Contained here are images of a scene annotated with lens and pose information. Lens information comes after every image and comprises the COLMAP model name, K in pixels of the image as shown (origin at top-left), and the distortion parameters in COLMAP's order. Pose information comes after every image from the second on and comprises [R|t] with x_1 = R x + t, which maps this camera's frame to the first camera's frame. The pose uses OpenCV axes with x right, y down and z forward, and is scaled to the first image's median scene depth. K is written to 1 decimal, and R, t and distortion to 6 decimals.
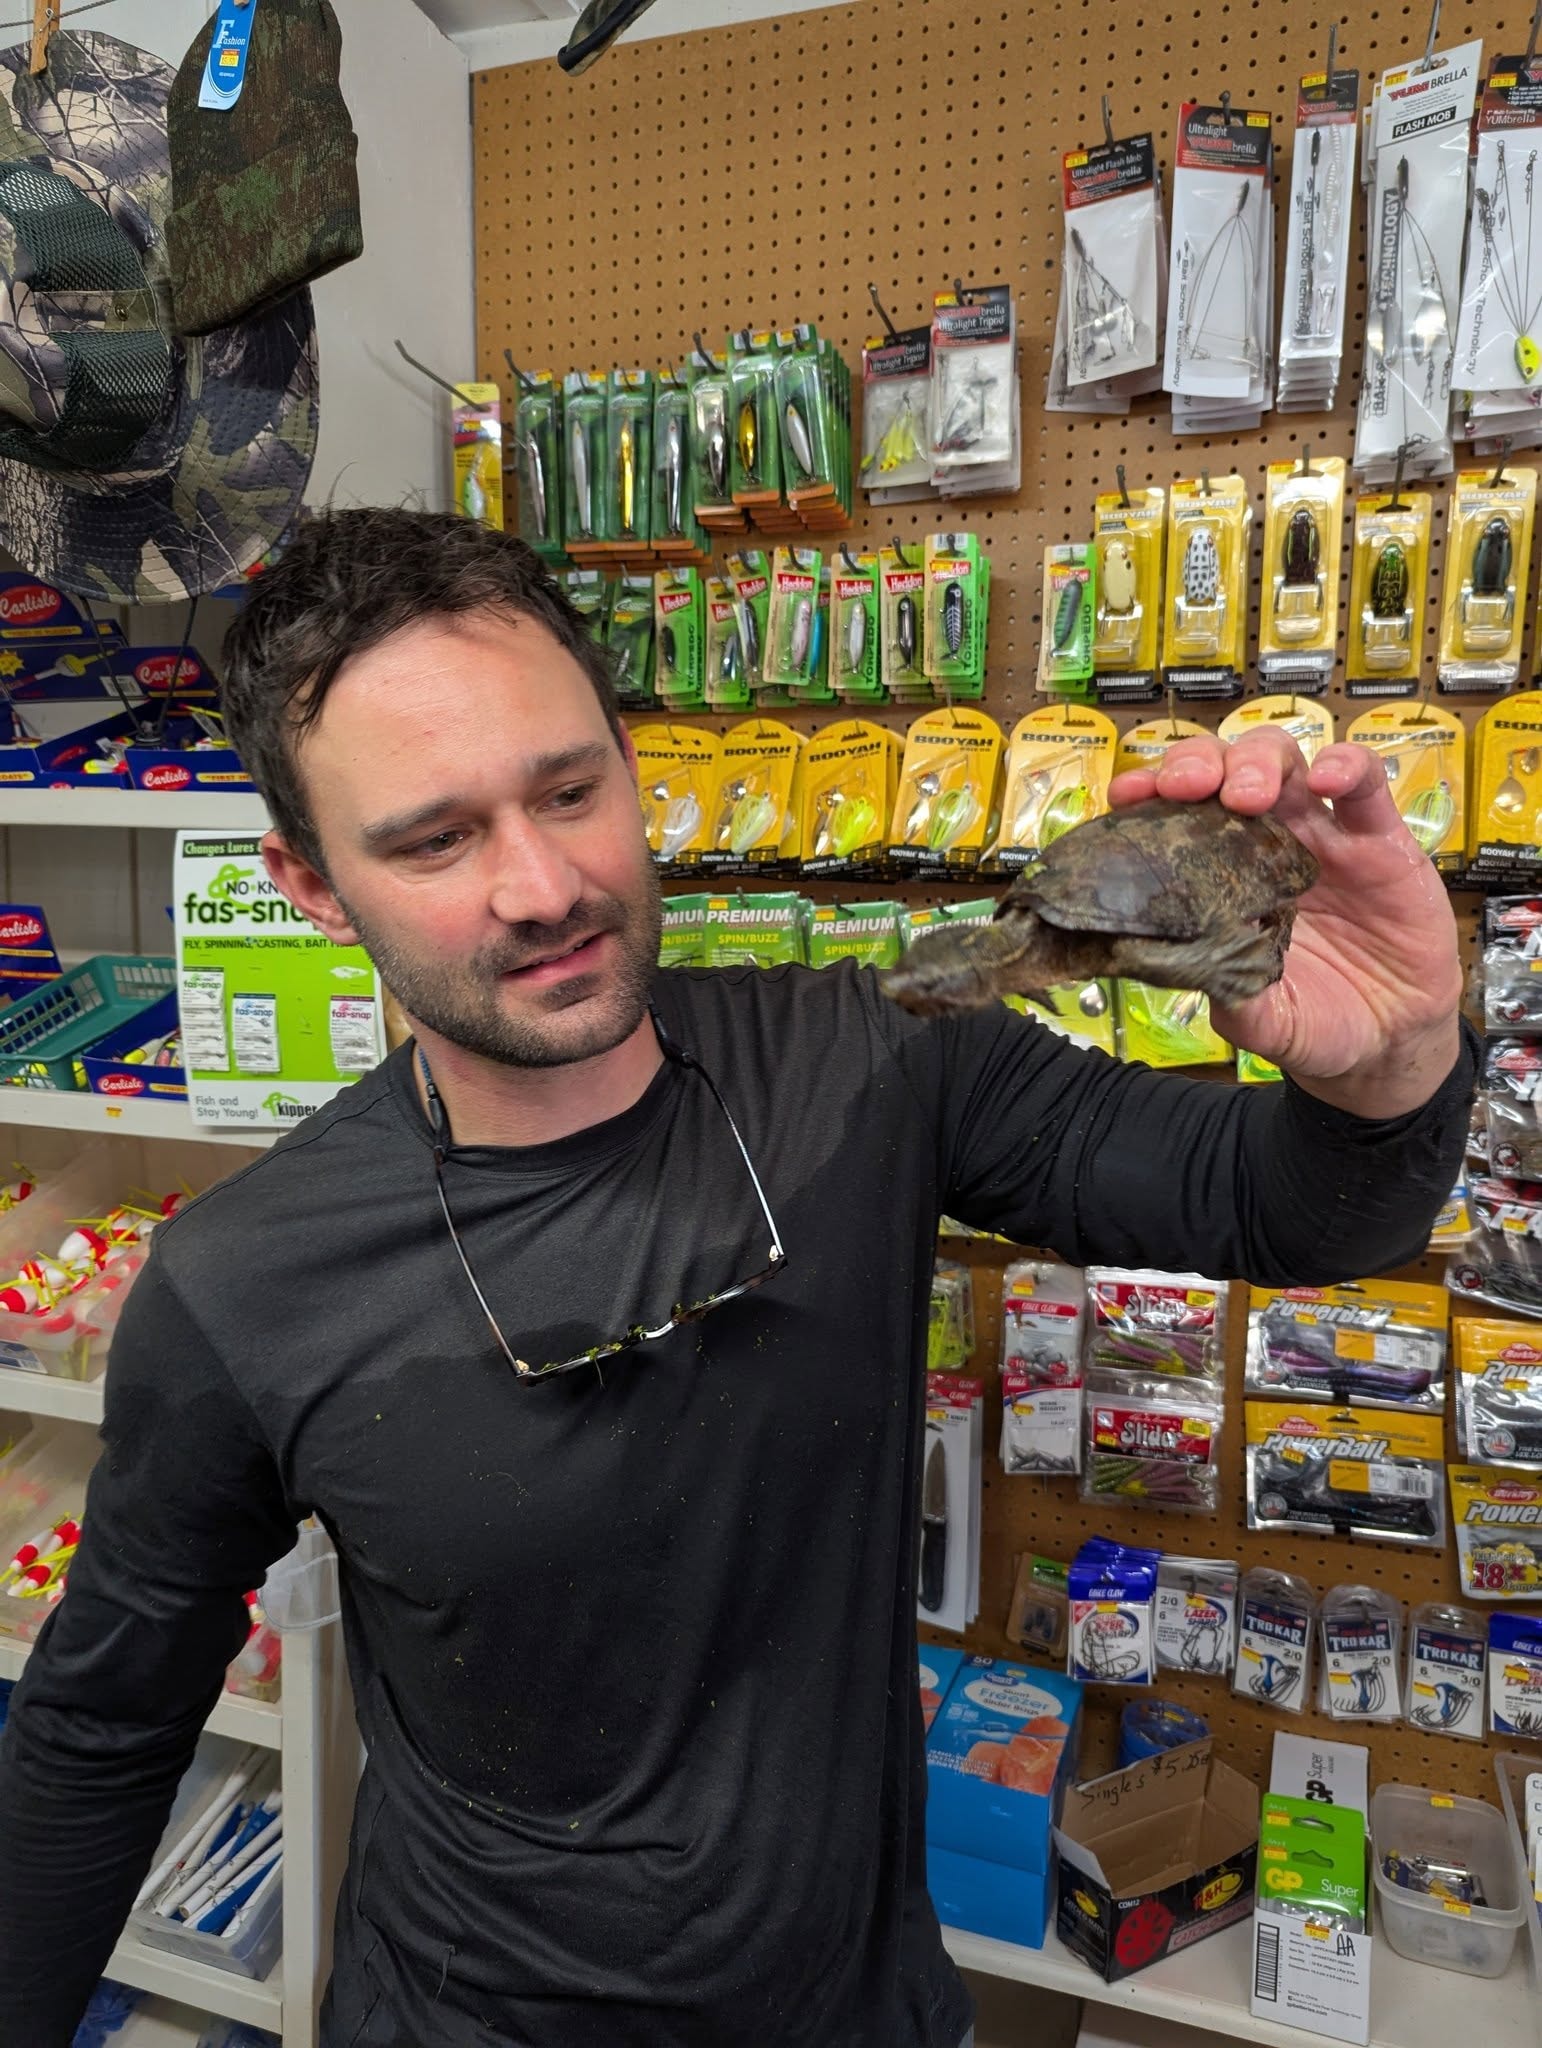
lens RADIAL K [[1495.8, 0, 791.3], [0, 1495.8, 1018.3], [0, 0, 1]] dist [0.054259, -0.040221]
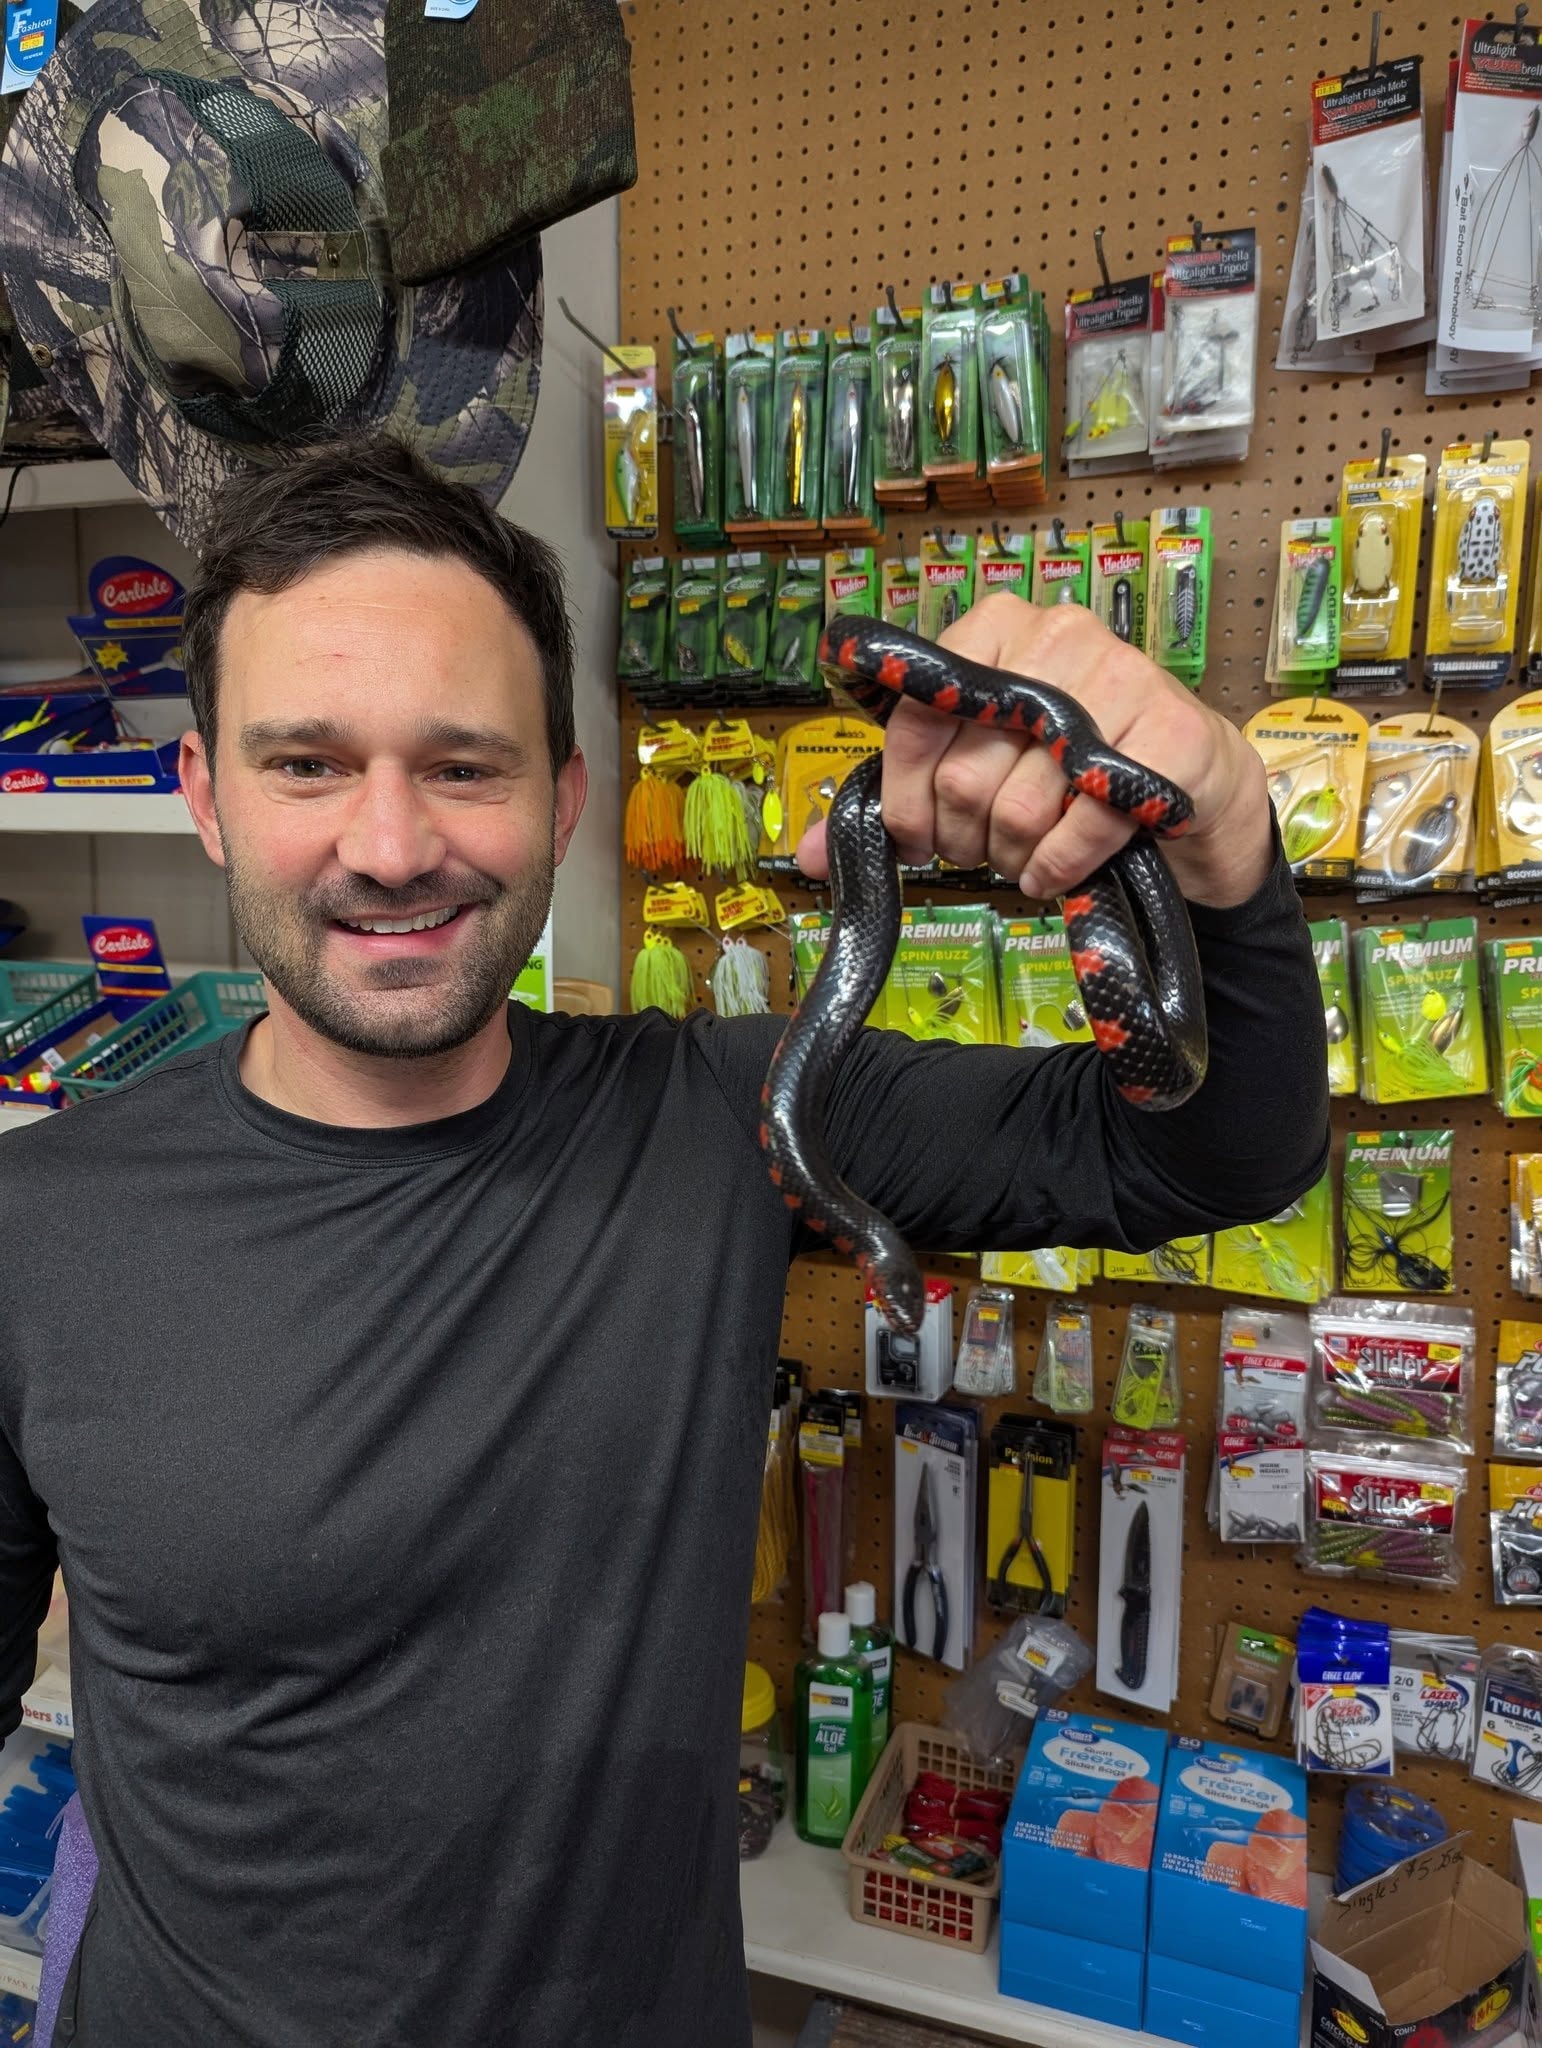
lens RADIAL K [[1505.6, 0, 771.0], [0, 1505.6, 1024.0], [0, 0, 1]] dist [0.055570, -0.048761]
pose [[0.999990, -0.003948, -0.001908, -0.133535], [0.003973, 0.999900, 0.013577, -0.026156], [0.001854, -0.013585, 0.999906, 0.085550]]
